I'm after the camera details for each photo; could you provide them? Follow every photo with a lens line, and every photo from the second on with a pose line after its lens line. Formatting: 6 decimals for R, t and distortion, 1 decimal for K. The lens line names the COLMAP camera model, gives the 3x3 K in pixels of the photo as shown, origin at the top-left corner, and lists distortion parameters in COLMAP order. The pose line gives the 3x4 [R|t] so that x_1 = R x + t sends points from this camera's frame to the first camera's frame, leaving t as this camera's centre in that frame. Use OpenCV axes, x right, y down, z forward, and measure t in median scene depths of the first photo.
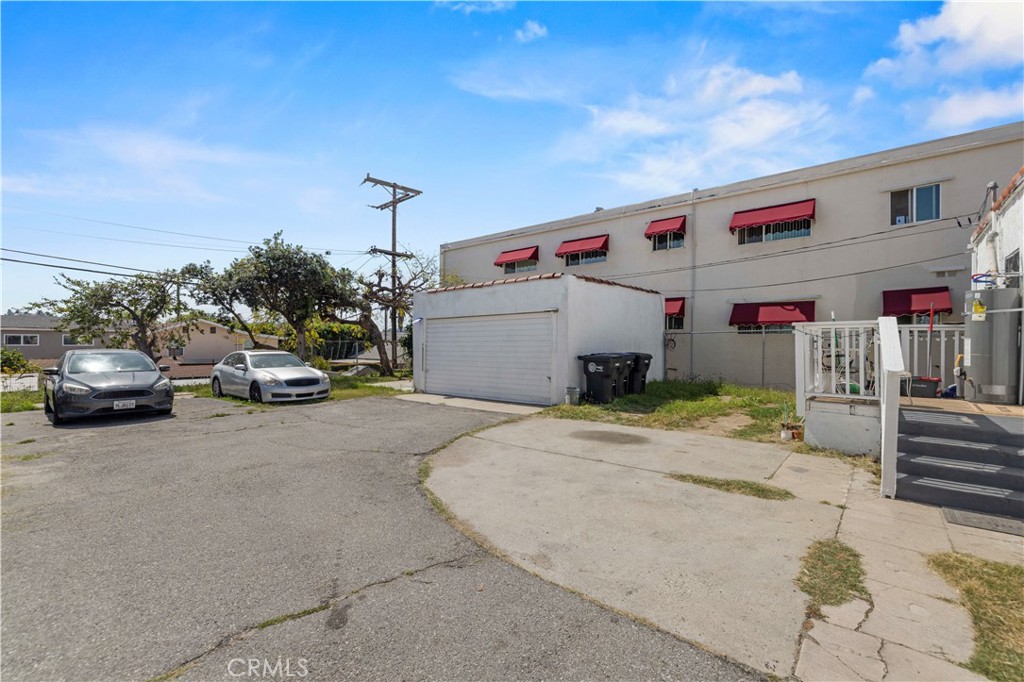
lens RADIAL K [[431.6, 0, 515.7], [0, 431.6, 342.9], [0, 0, 1]] dist [0.001240, 0.000131]
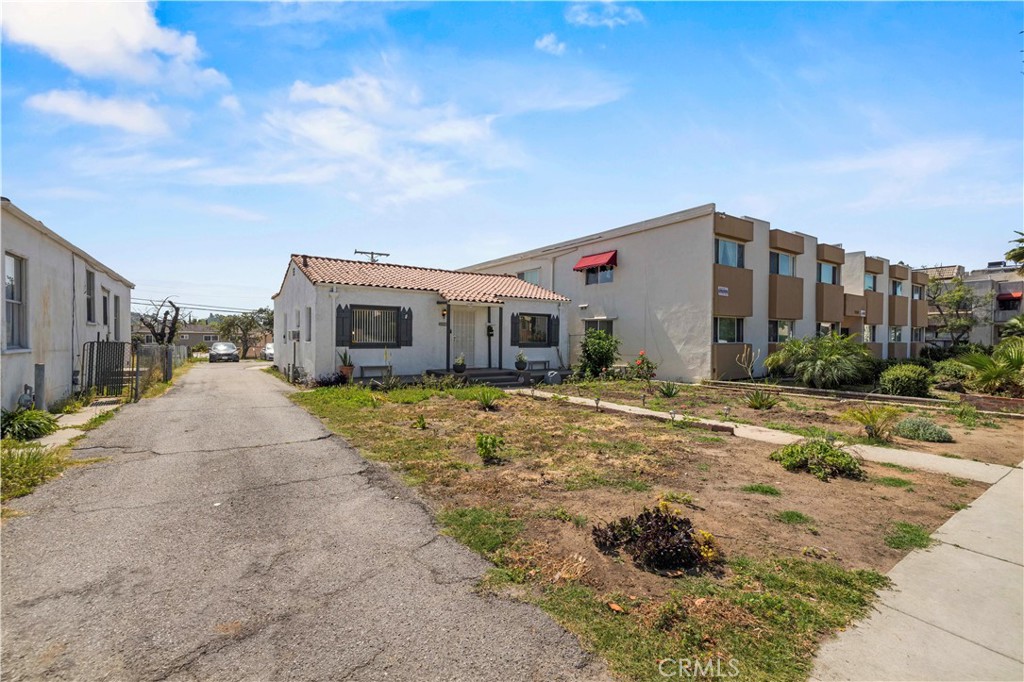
lens RADIAL K [[431.6, 0, 505.7], [0, 431.6, 344.2], [0, 0, 1]] dist [0.001240, 0.000131]
pose [[0.970841, 0.003511, -0.239698, 0.210003], [-0.004965, 0.999973, -0.005462, 0.004698], [0.239672, 0.006493, 0.970832, -0.180921]]
